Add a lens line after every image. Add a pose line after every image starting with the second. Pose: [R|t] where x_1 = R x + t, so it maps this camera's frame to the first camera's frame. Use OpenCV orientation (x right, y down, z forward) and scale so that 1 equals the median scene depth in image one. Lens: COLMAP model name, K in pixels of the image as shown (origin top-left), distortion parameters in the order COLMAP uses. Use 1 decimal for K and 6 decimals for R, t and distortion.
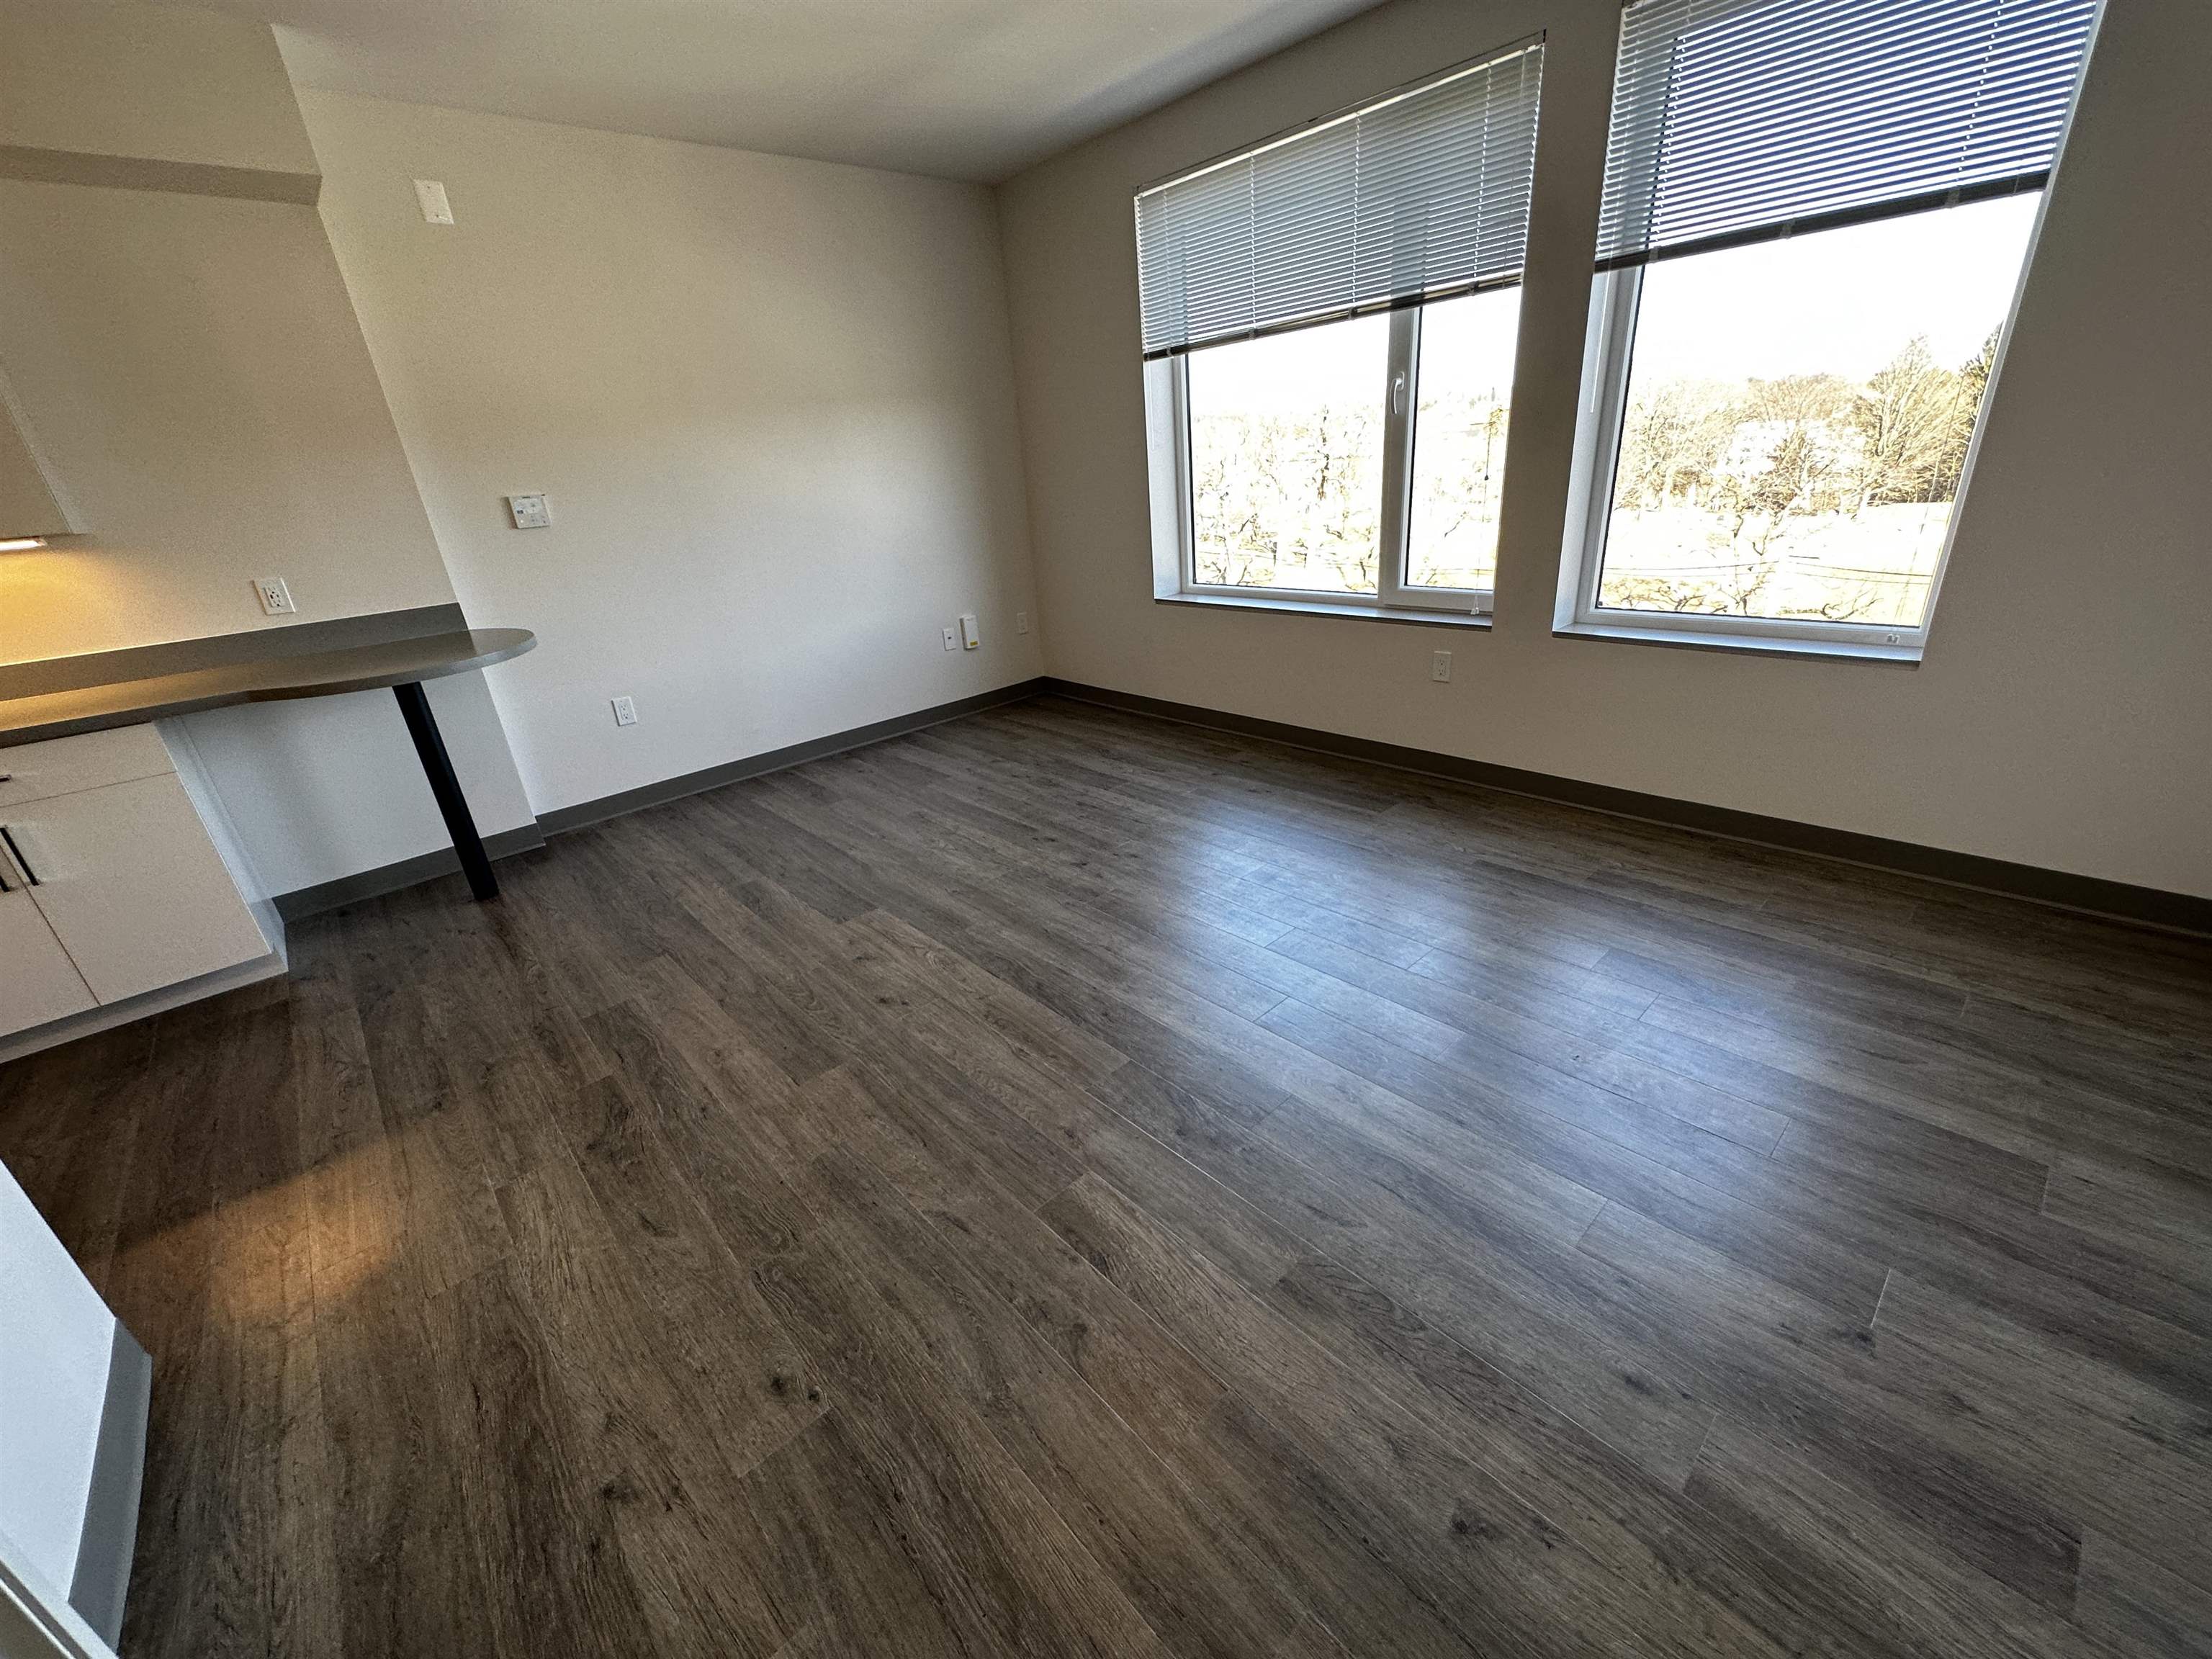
lens RADIAL K [[884.8, 0, 1106.3], [0, 884.8, 833.1], [0, 0, 1]] dist [-0.002492, 0.000826]
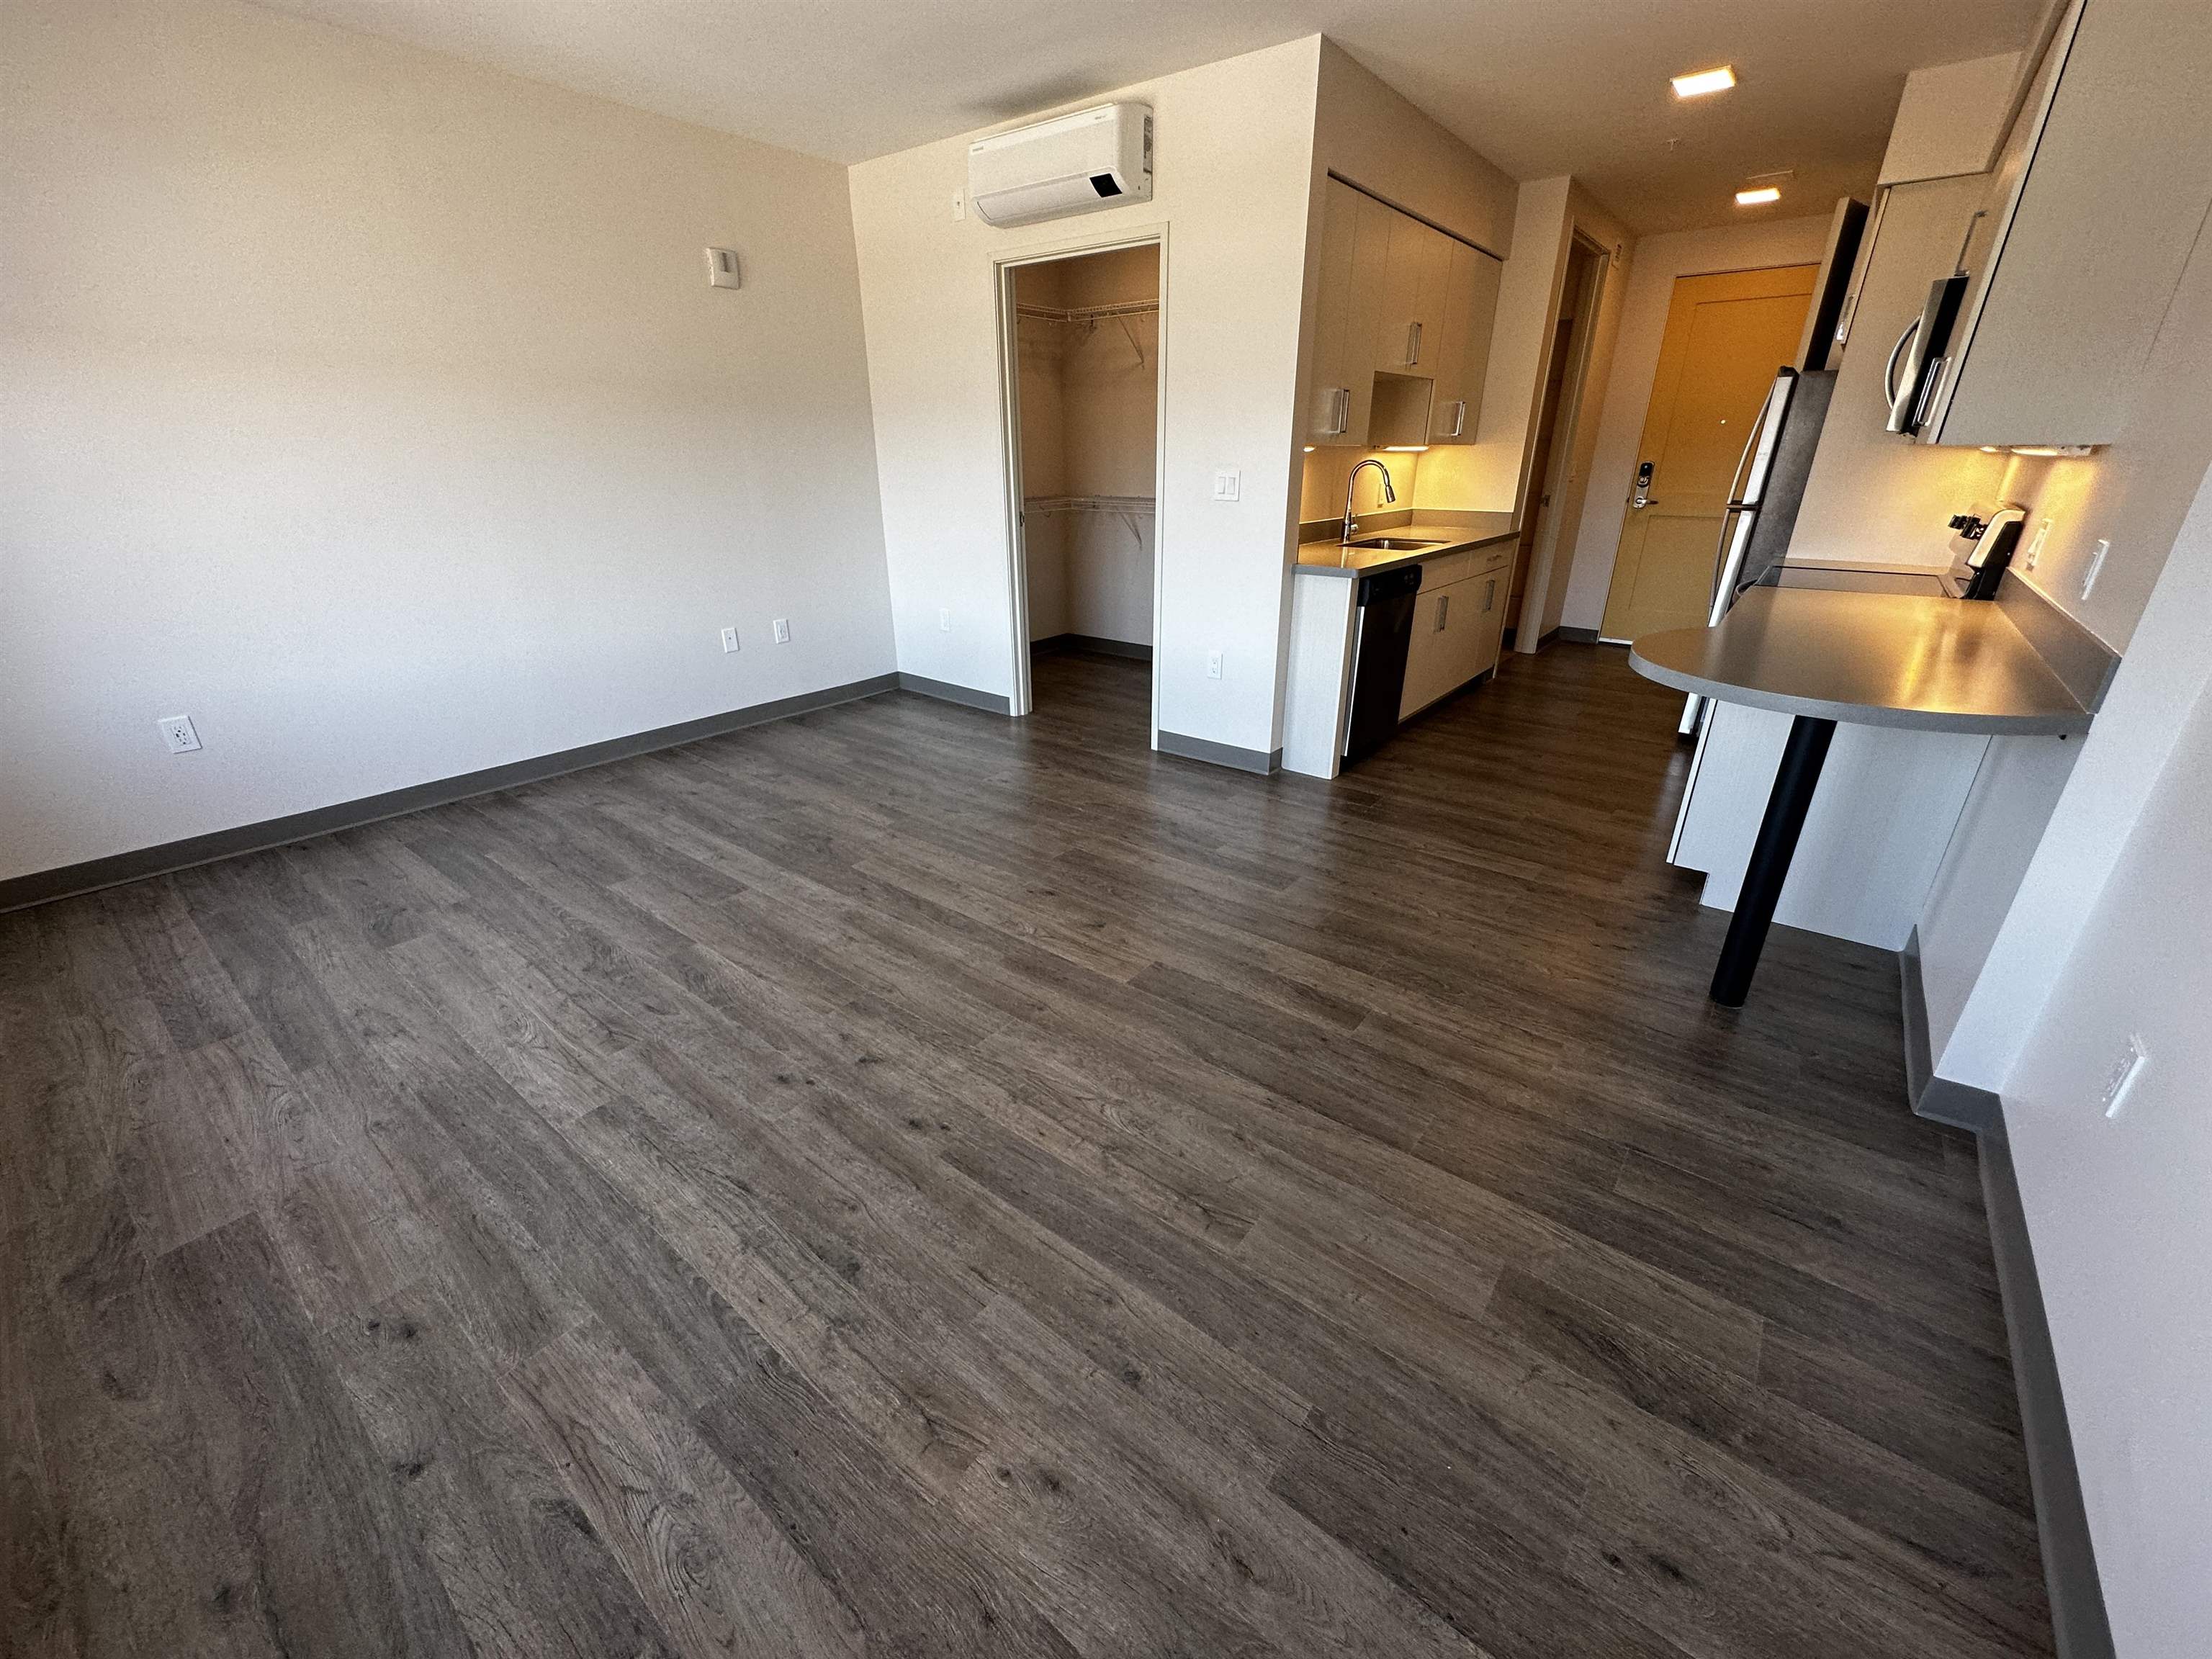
lens RADIAL K [[884.8, 0, 1106.3], [0, 884.8, 833.1], [0, 0, 1]] dist [-0.002492, 0.000826]
pose [[-0.983678, 0.137555, -0.115999, -0.178264], [0.009066, 0.681735, 0.731543, -0.669016], [0.179708, 0.718551, -0.671855, 1.583175]]
